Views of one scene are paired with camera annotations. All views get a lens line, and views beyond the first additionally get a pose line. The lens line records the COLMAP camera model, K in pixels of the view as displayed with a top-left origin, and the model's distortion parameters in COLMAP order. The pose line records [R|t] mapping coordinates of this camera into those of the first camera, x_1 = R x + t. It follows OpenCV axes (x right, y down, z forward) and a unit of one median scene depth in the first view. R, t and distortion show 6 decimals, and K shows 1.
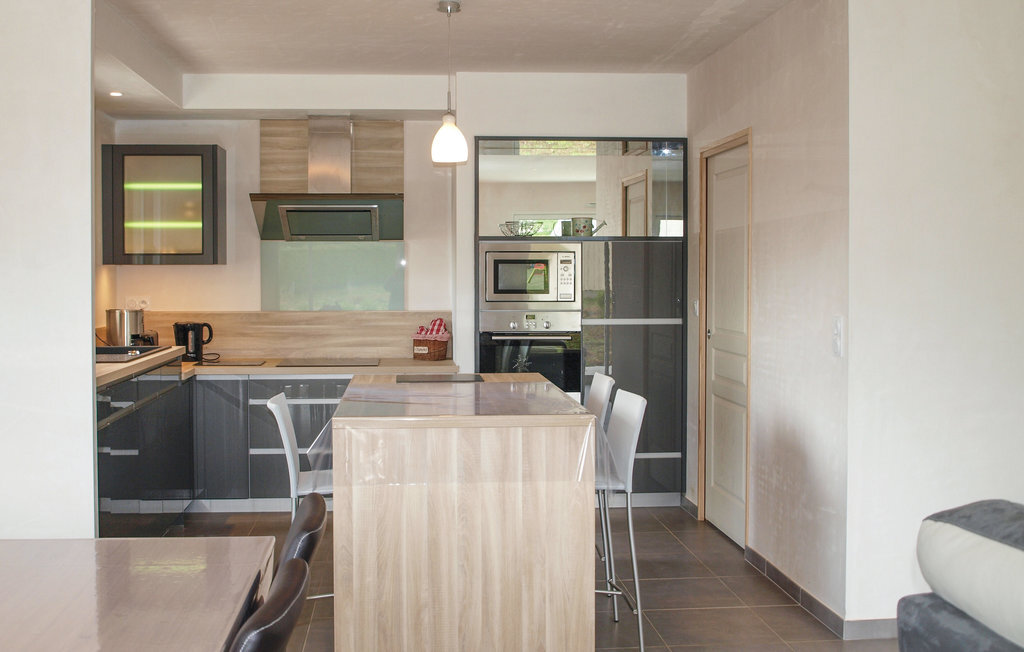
lens RADIAL K [[1067.4, 0, 512.0], [0, 1067.4, 326.0], [0, 0, 1]] dist [-0.001346, -0.000374]
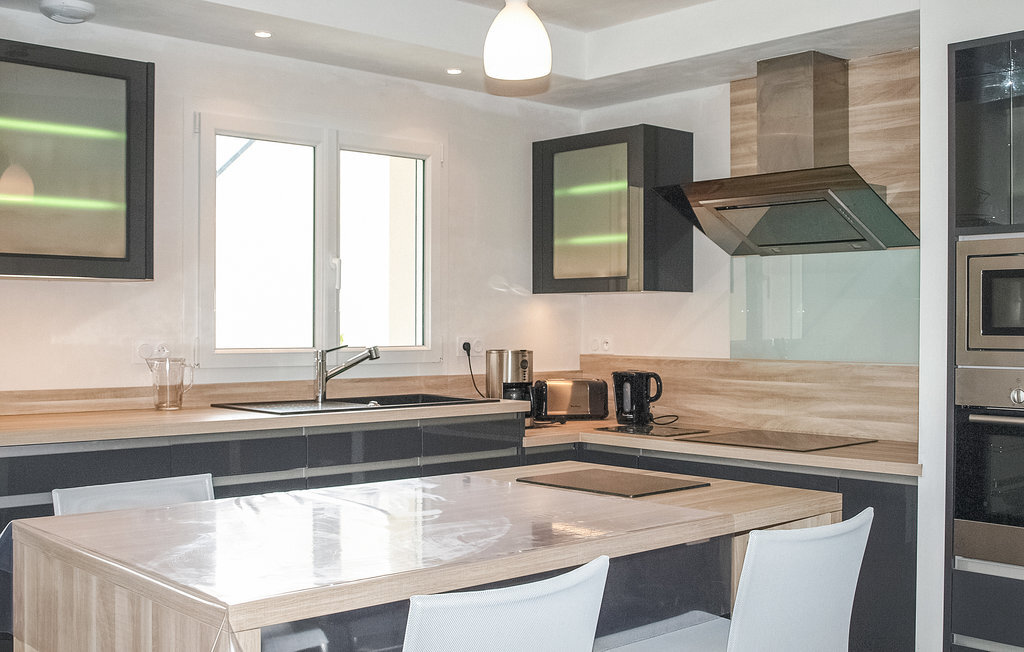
lens RADIAL K [[1159.8, 0, 512.3], [0, 1159.8, 349.6], [0, 0, 1]] dist [0.005636, -0.006748]
pose [[0.637166, 0.018511, -0.770504, 0.255926], [-0.039193, 0.999196, -0.008405, -0.008071], [0.769729, 0.035554, 0.637380, 0.417067]]
